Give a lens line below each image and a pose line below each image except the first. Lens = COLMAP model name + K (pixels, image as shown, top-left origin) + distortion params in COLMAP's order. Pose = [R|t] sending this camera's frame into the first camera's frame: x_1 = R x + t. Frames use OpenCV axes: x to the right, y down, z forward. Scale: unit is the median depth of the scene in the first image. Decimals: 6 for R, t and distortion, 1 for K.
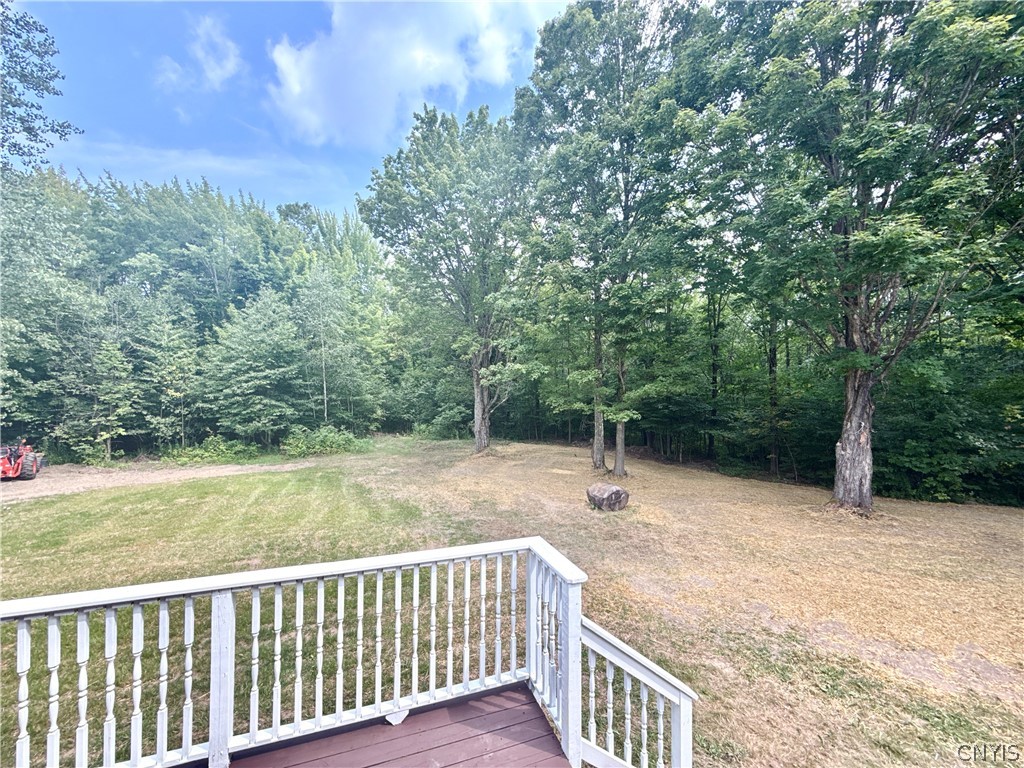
lens RADIAL K [[407.2, 0, 507.5], [0, 407.2, 382.1], [0, 0, 1]] dist [-0.000439, -0.000007]
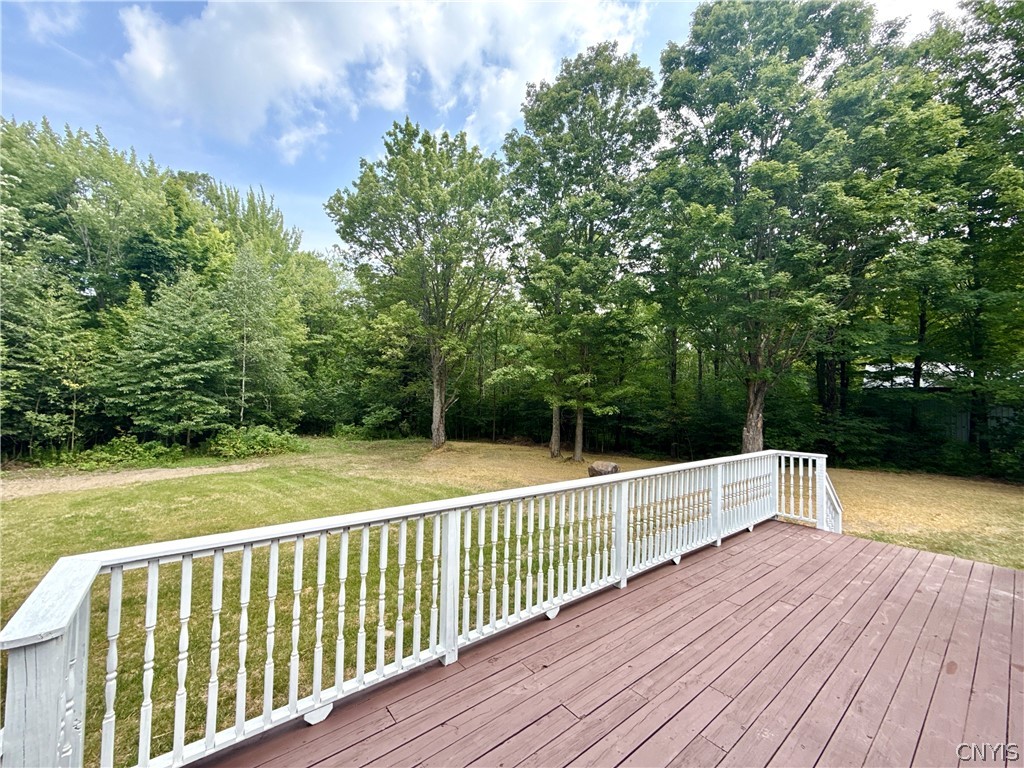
lens RADIAL K [[407.2, 0, 518.9], [0, 407.2, 386.0], [0, 0, 1]] dist [-0.000439, -0.000007]
pose [[0.942683, 0.026882, 0.332605, -0.226671], [-0.026232, 0.999635, -0.006445, 0.010368], [-0.332657, -0.002649, 0.943044, -0.078713]]
